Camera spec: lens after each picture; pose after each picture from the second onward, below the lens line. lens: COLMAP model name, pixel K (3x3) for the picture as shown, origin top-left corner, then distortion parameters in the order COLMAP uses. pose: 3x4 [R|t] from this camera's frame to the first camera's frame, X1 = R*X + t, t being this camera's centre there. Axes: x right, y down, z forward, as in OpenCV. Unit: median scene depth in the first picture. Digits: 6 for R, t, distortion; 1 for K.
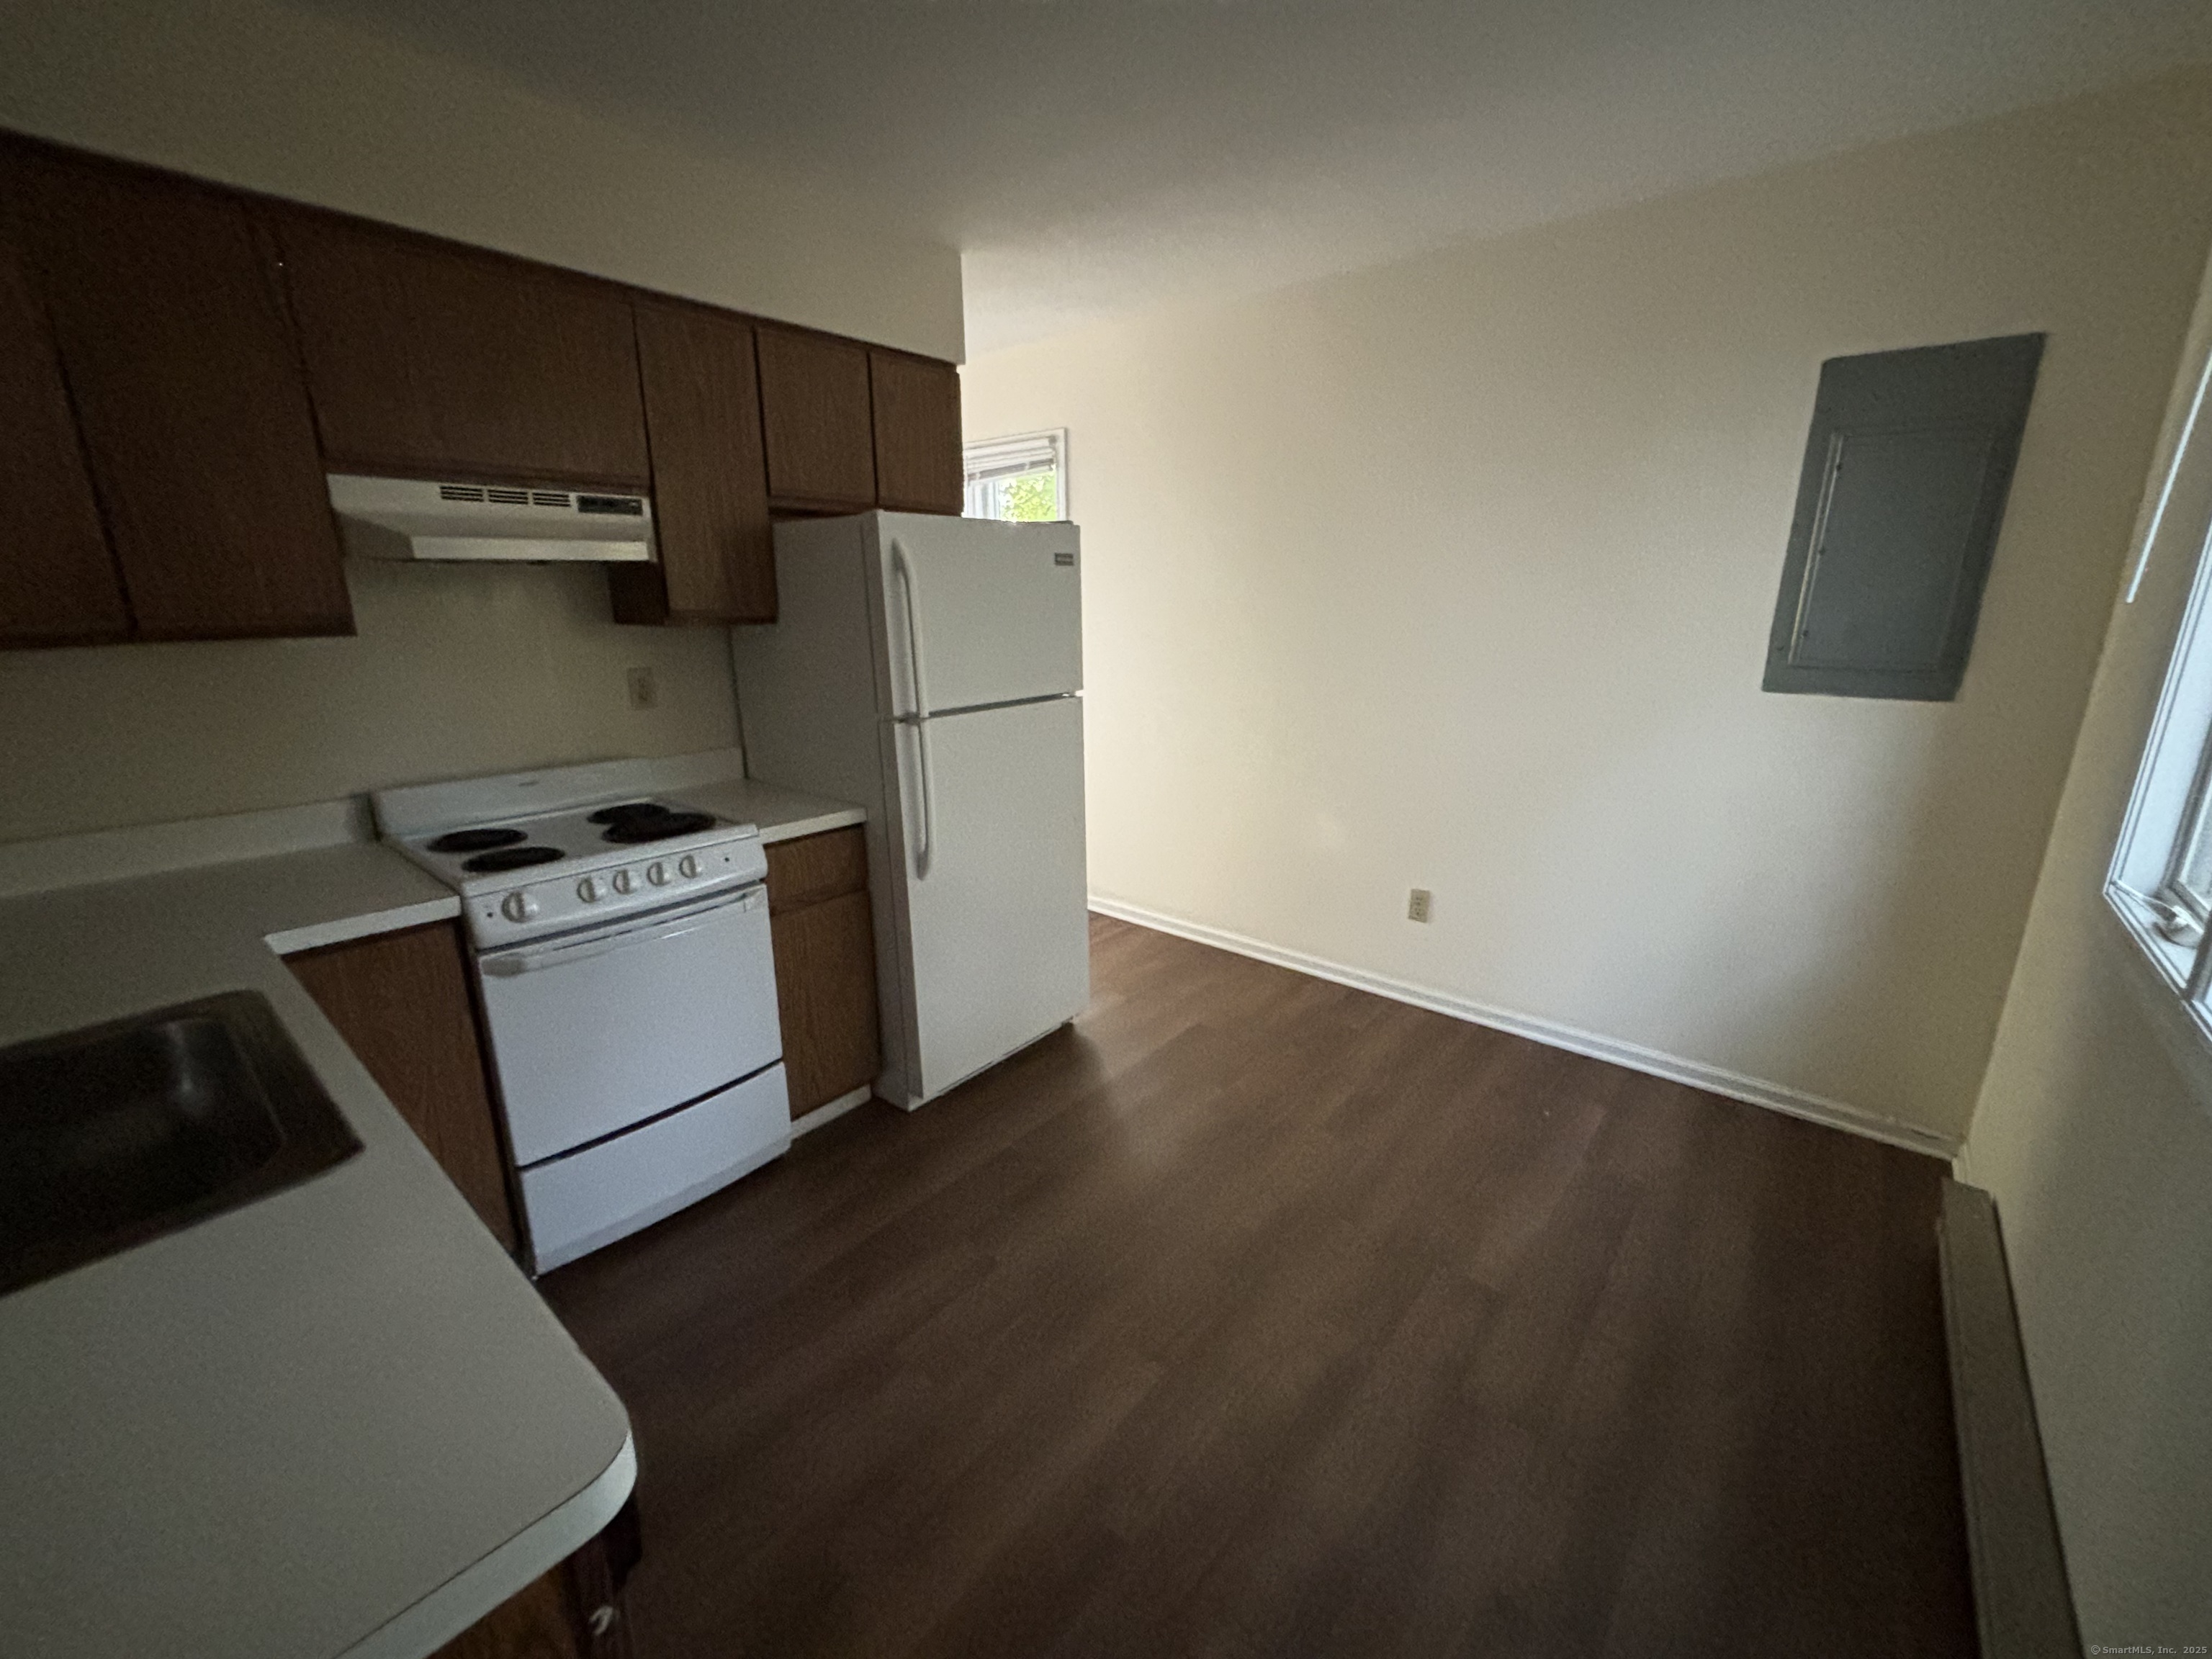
lens RADIAL K [[892.9, 0, 1110.5], [0, 892.9, 834.4], [0, 0, 1]] dist [0.003671, -0.000066]
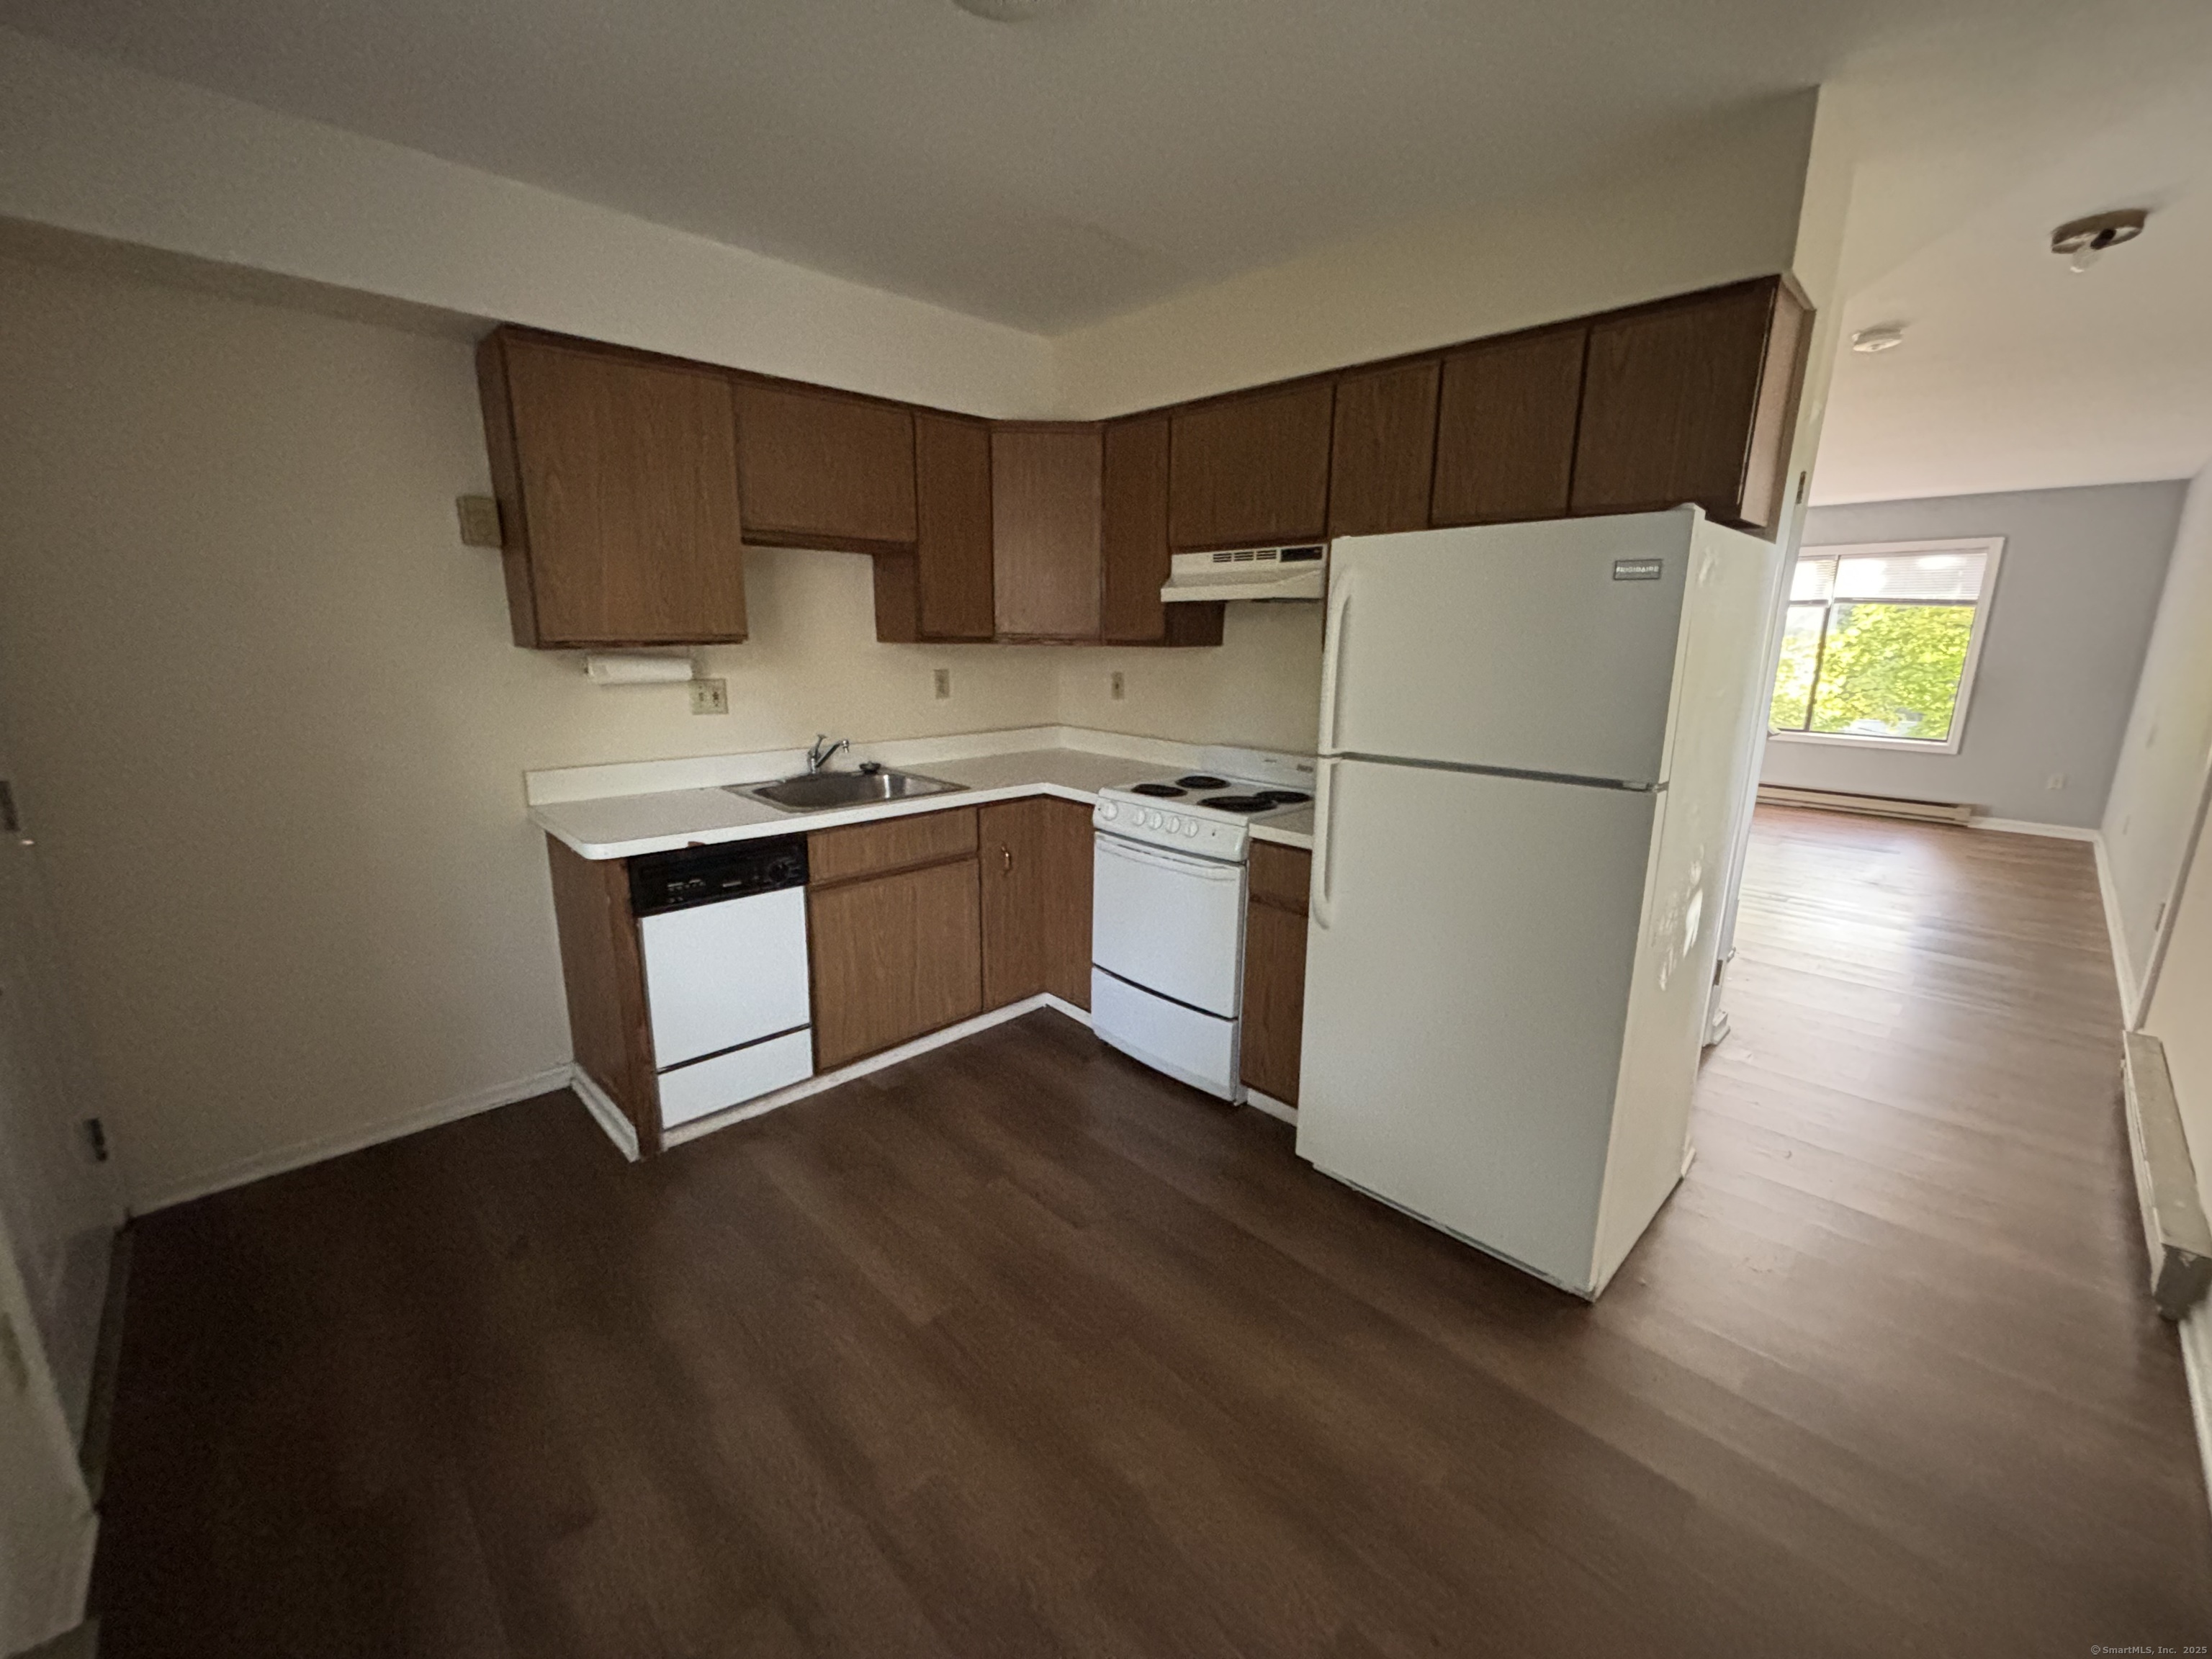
lens RADIAL K [[892.9, 0, 1101.6], [0, 892.9, 830.5], [0, 0, 1]] dist [0.003671, -0.000066]
pose [[-0.107201, 0.224866, -0.968475, 0.813117], [-0.272302, 0.930202, 0.246121, -0.246035], [0.956222, 0.290102, -0.038487, 0.920009]]
